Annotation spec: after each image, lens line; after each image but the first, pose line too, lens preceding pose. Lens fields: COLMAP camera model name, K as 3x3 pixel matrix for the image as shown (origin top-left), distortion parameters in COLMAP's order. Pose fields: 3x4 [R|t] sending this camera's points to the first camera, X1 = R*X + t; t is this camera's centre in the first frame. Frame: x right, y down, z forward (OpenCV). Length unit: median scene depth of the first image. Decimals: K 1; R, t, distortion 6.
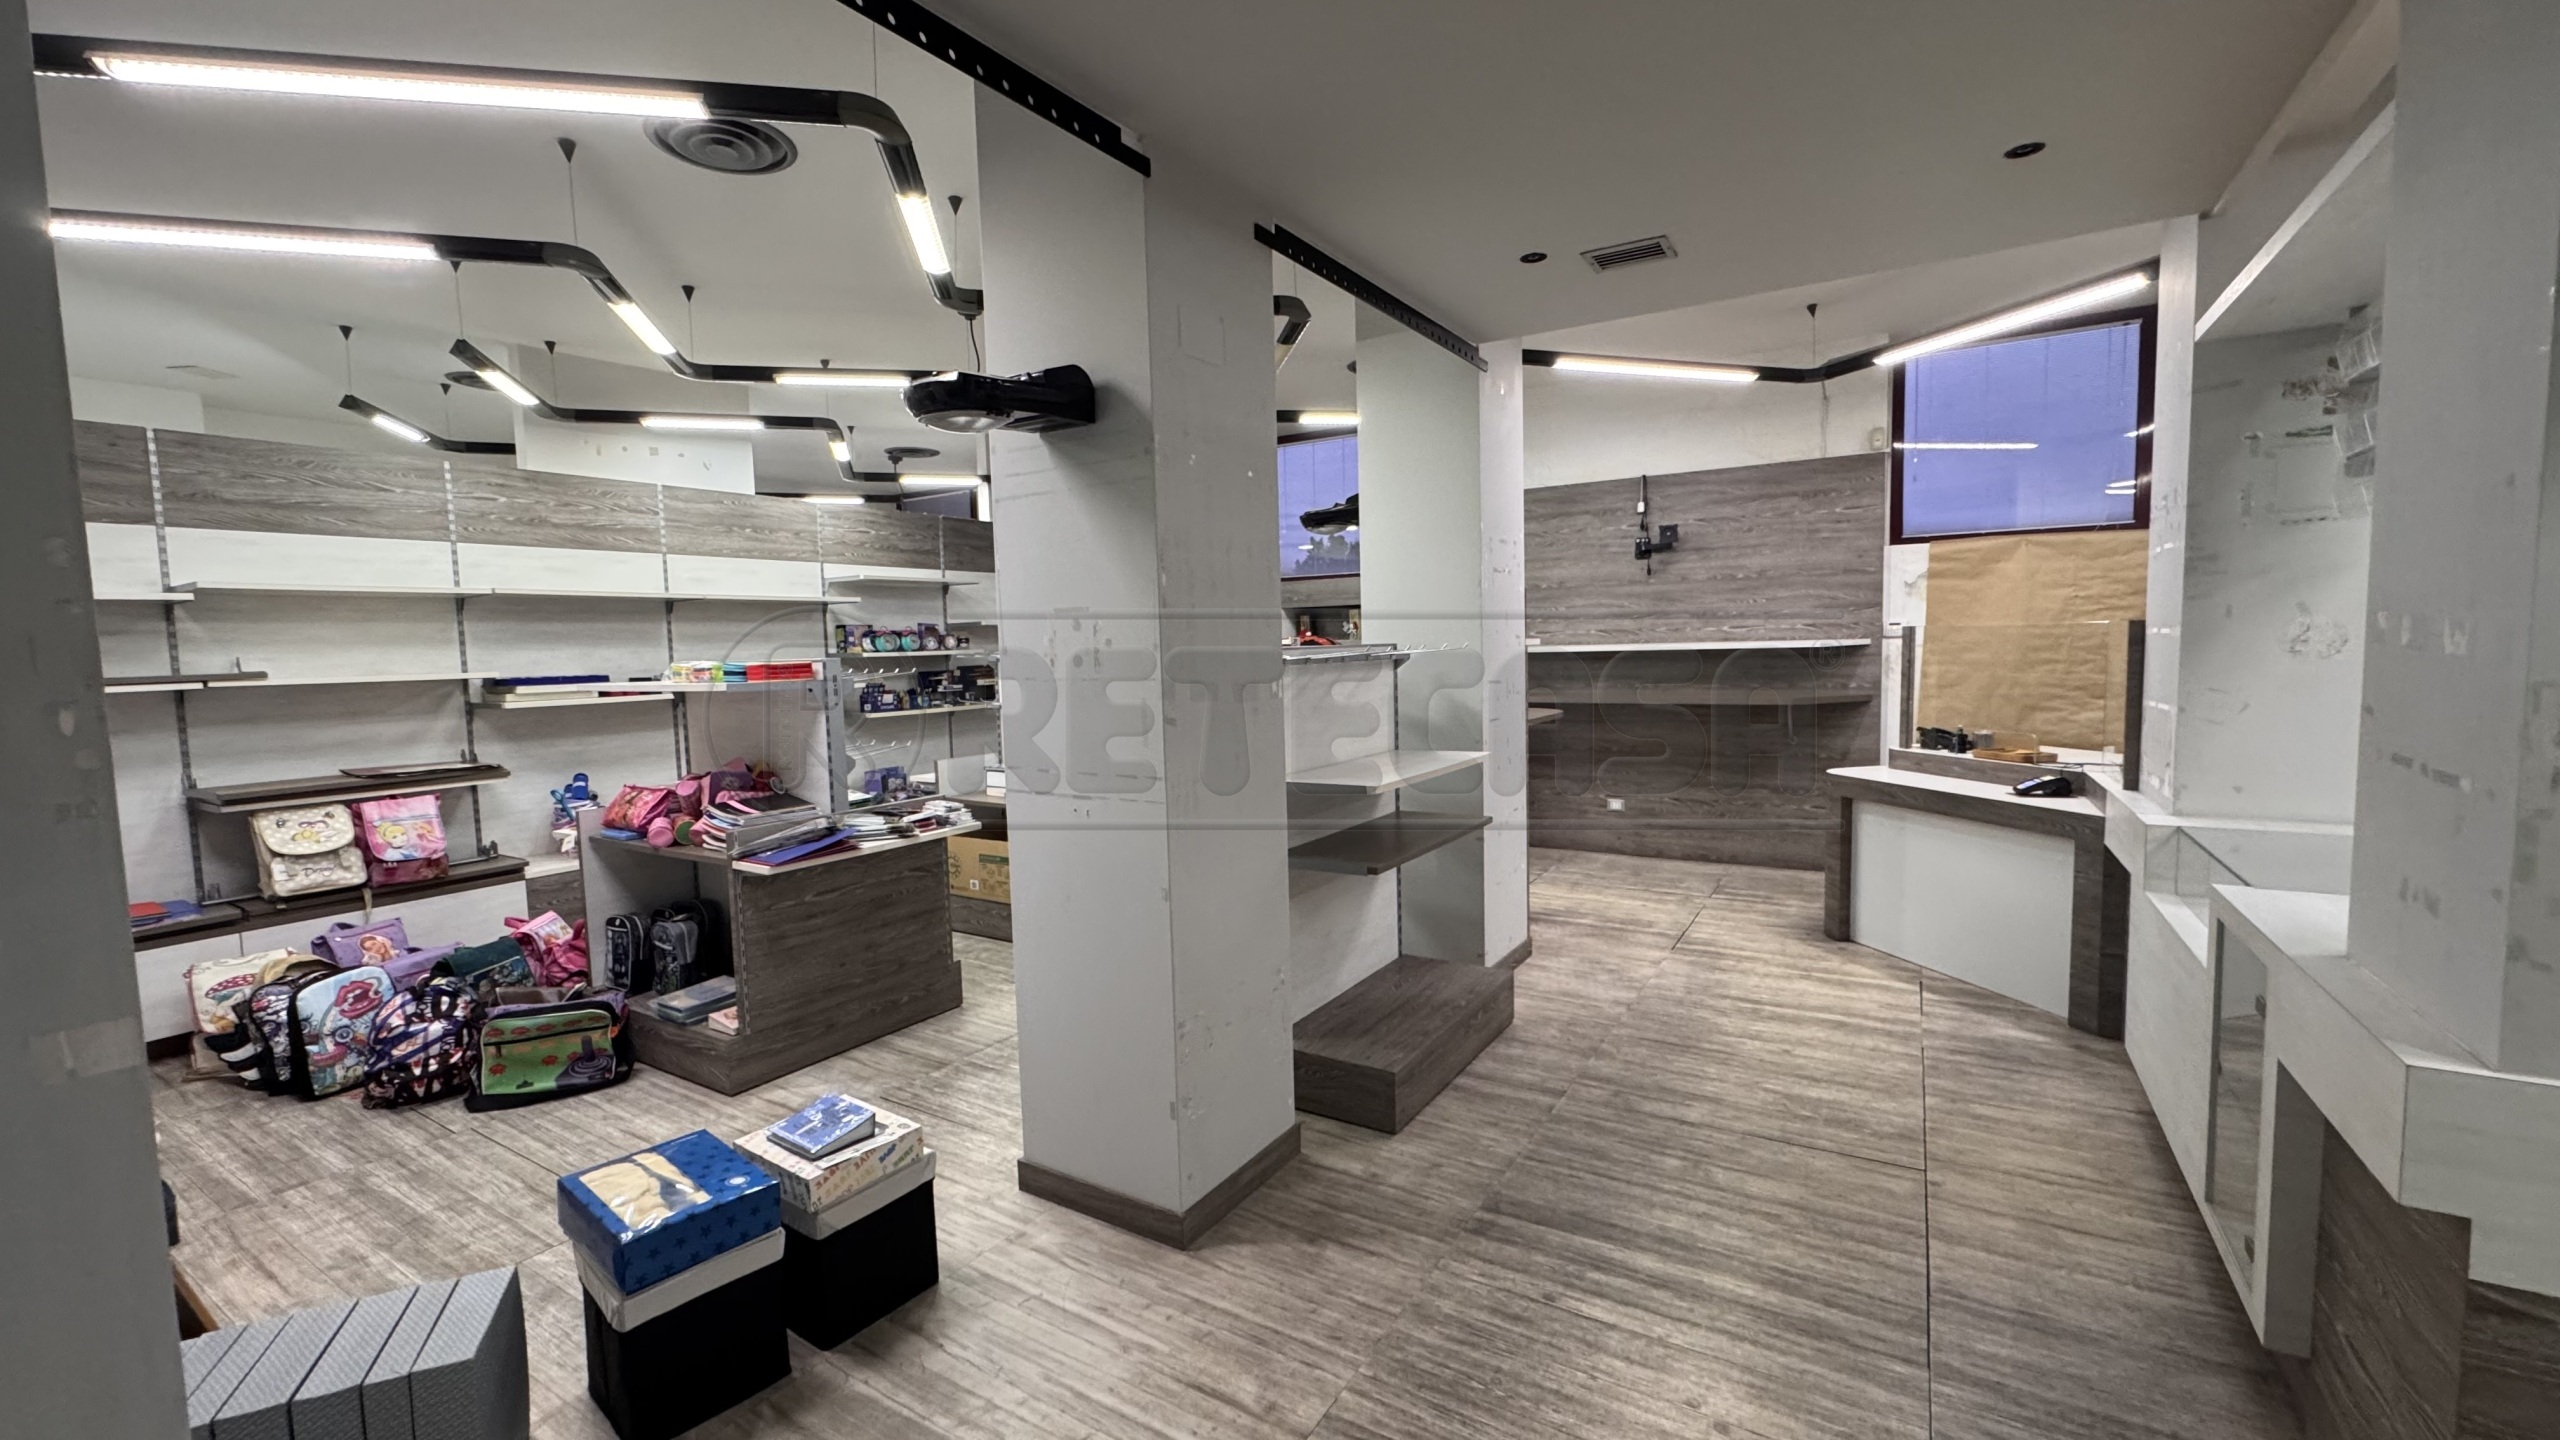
lens RADIAL K [[1018.8, 0, 1277.0], [0, 1018.8, 718.0], [0, 0, 1]] dist [-0.004207, 0.000446]
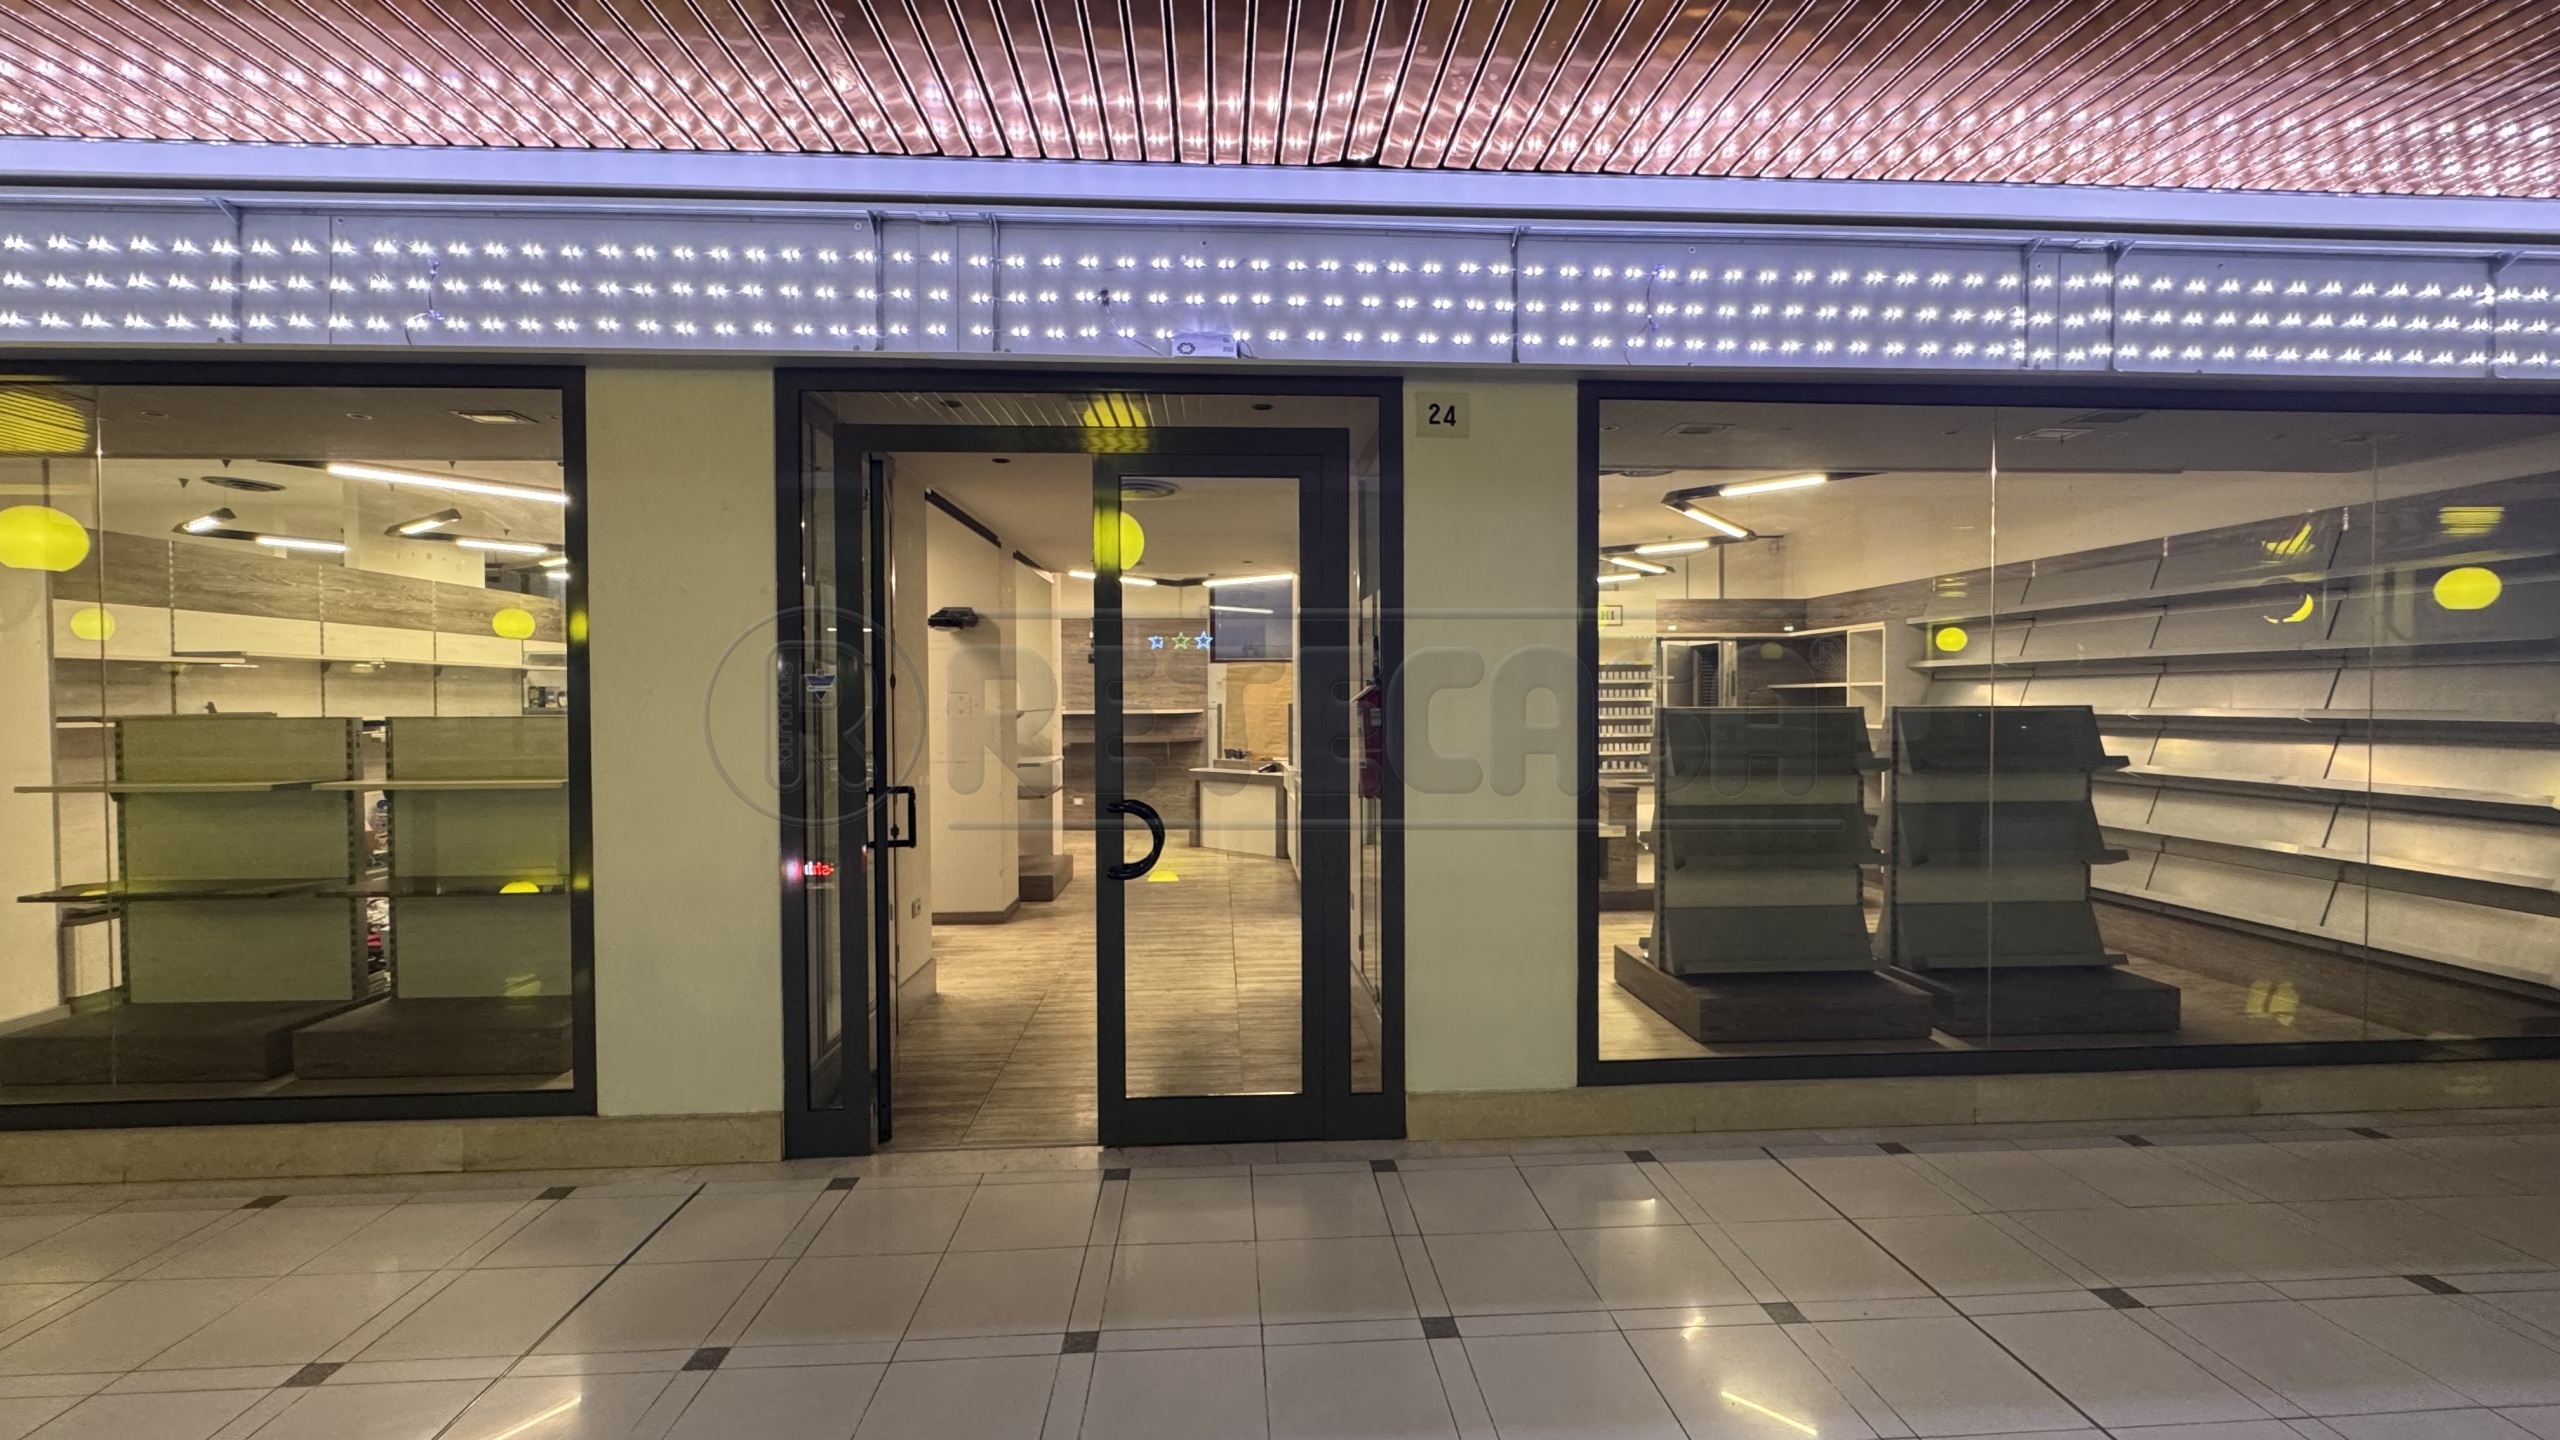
lens RADIAL K [[1024.3, 0, 1280.9], [0, 1024.3, 719.4], [0, 0, 1]] dist [-0.004037, 0.000673]
pose [[0.814333, 0.010931, 0.580295, -0.531624], [0.027346, 0.997990, -0.057175, 0.070840], [-0.579754, 0.062428, 0.812397, -0.836709]]
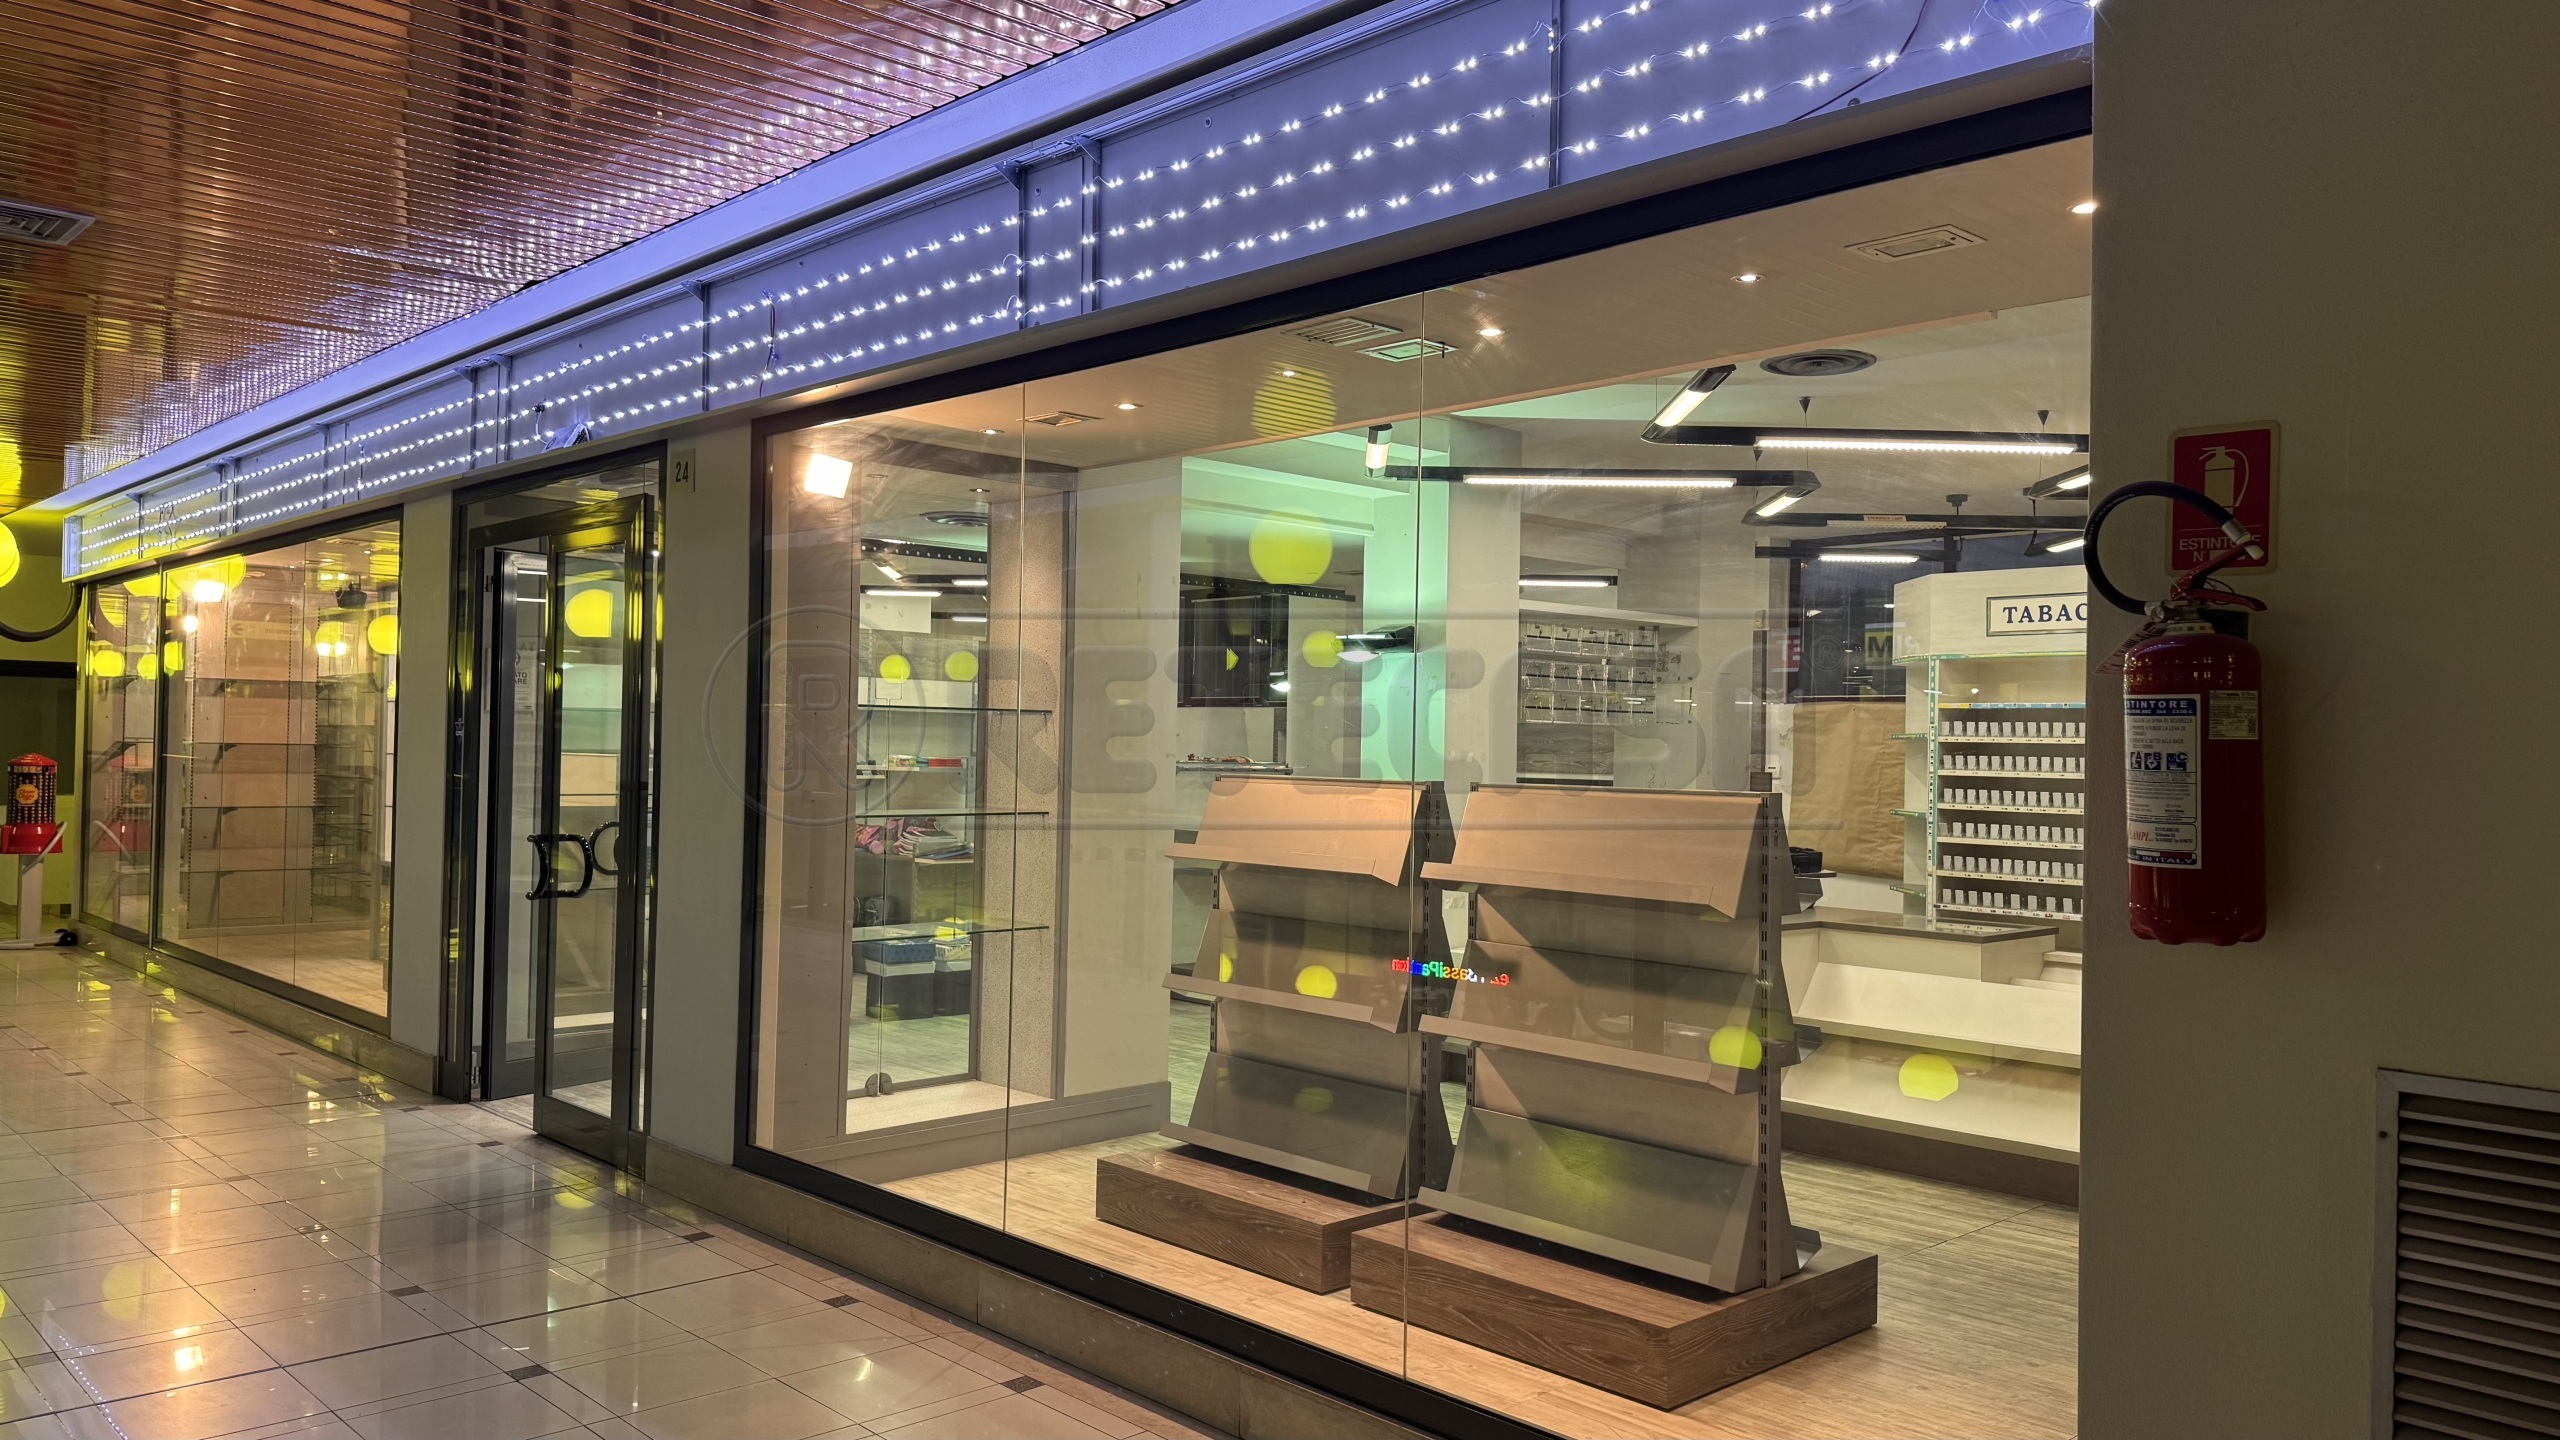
lens RADIAL K [[1792.6, 0, 1186.9], [0, 1792.6, 723.4], [0, 0, 1]] dist [0.004730, -0.000443]
pose [[0.955773, 0.040289, -0.291333, 0.636813], [-0.065566, 0.994832, -0.077525, 0.076883], [0.286704, 0.093198, 0.953475, -1.438216]]
